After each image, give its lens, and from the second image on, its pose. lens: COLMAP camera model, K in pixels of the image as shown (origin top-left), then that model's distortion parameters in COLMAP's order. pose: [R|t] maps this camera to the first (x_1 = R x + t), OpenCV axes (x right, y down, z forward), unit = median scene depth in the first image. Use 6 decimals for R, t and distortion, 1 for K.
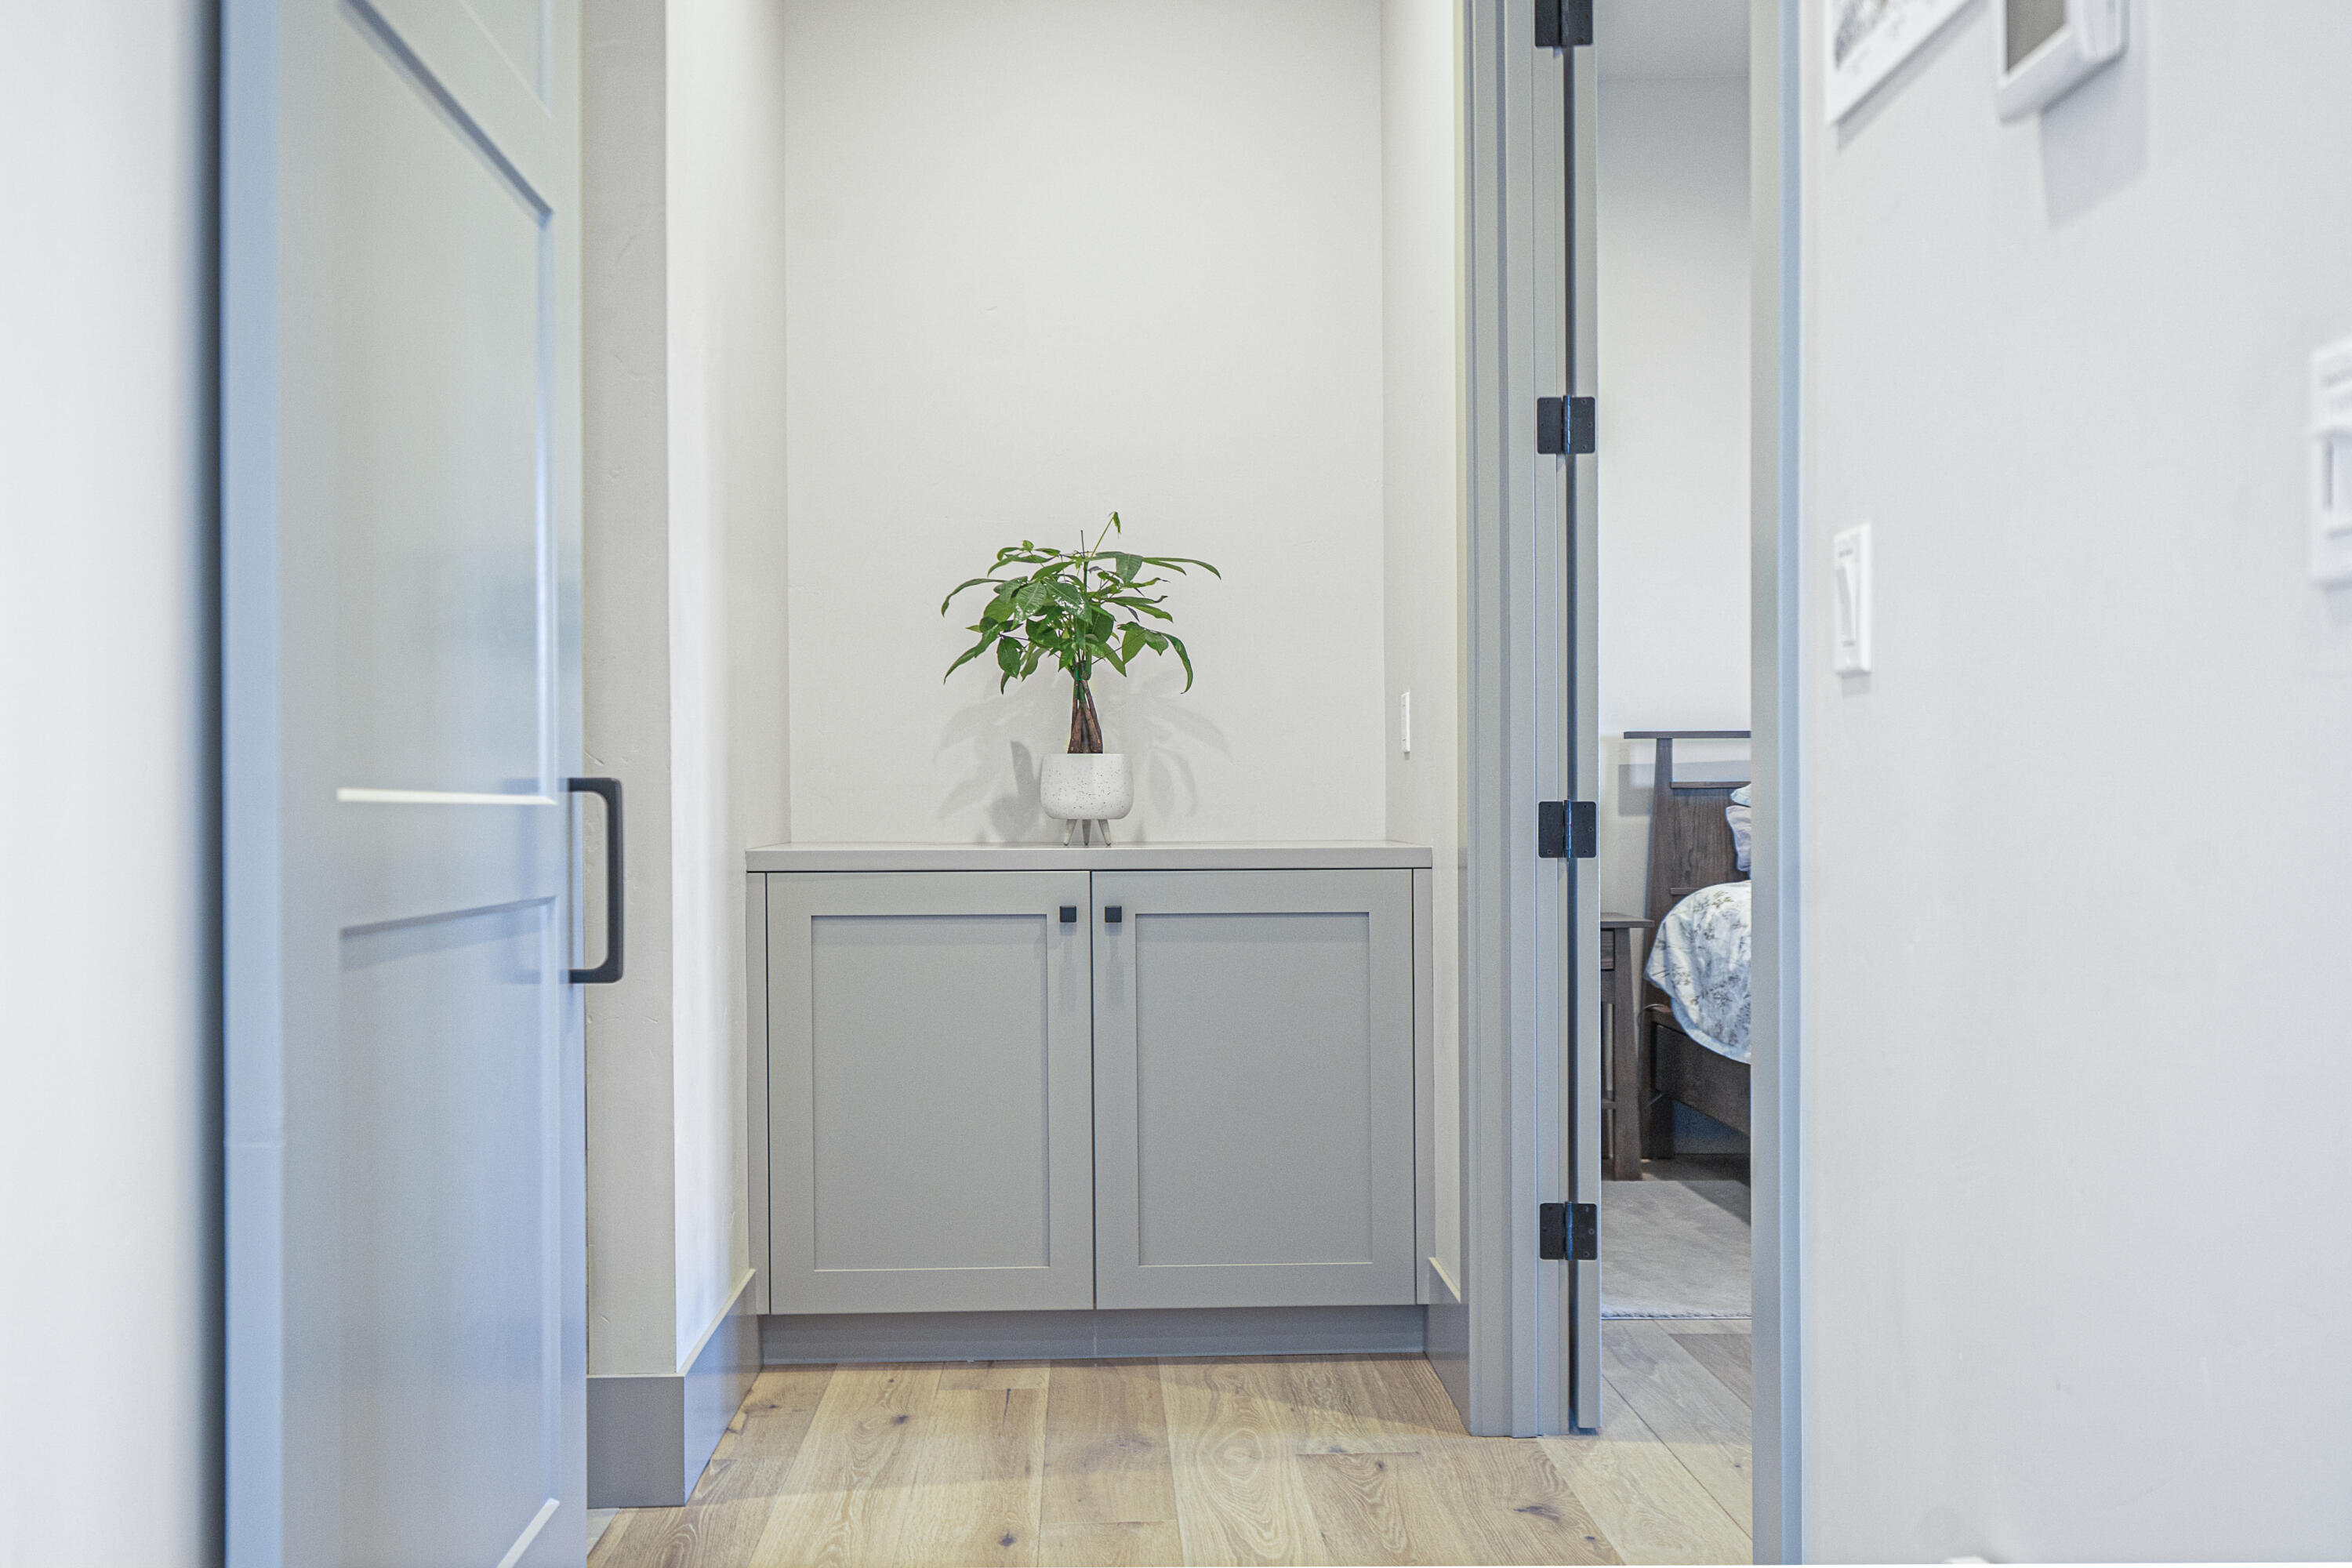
lens RADIAL K [[2321.8, 0, 1175.2], [0, 2321.8, 792.7], [0, 0, 1]] dist [0.093121, 0.000000]
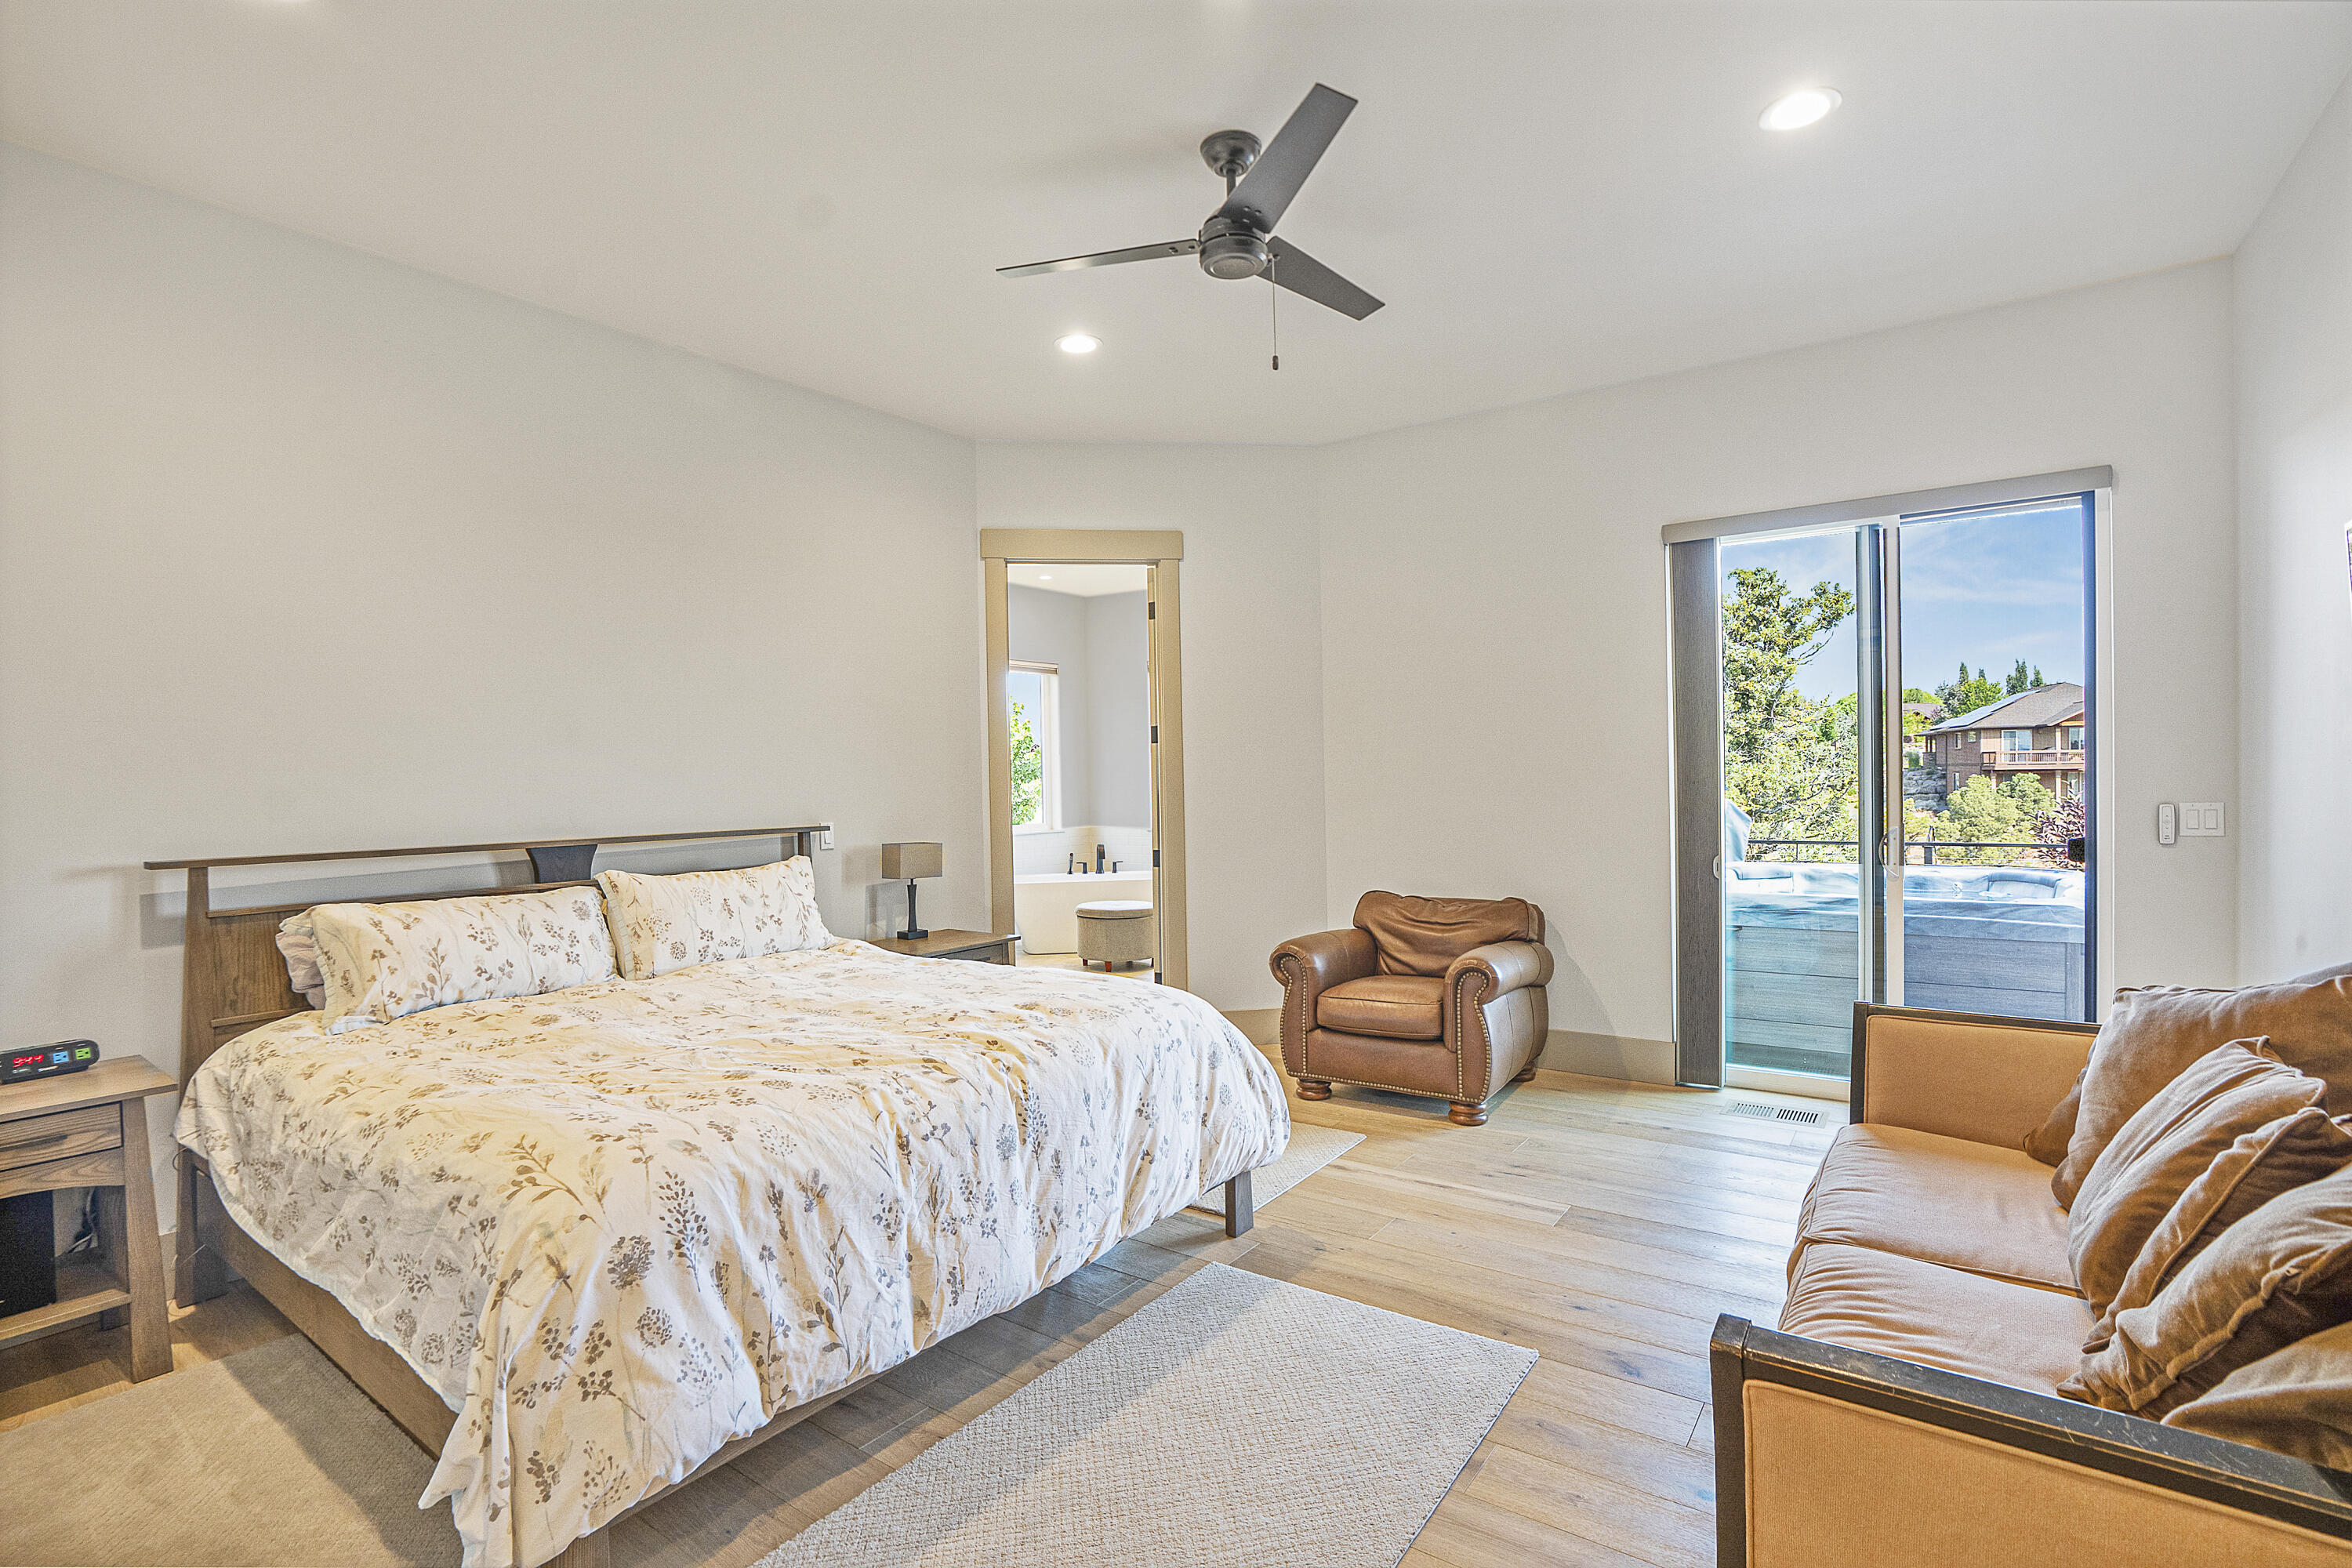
lens RADIAL K [[1113.4, 0, 1152.1], [0, 1113.4, 799.3], [0, 0, 1]] dist [-0.052087, 0.021439]
pose [[0.639727, -0.028719, 0.768065, 0.126539], [0.017620, 0.999587, 0.022700, -0.058310], [-0.768400, -0.000988, 0.639969, 0.433961]]
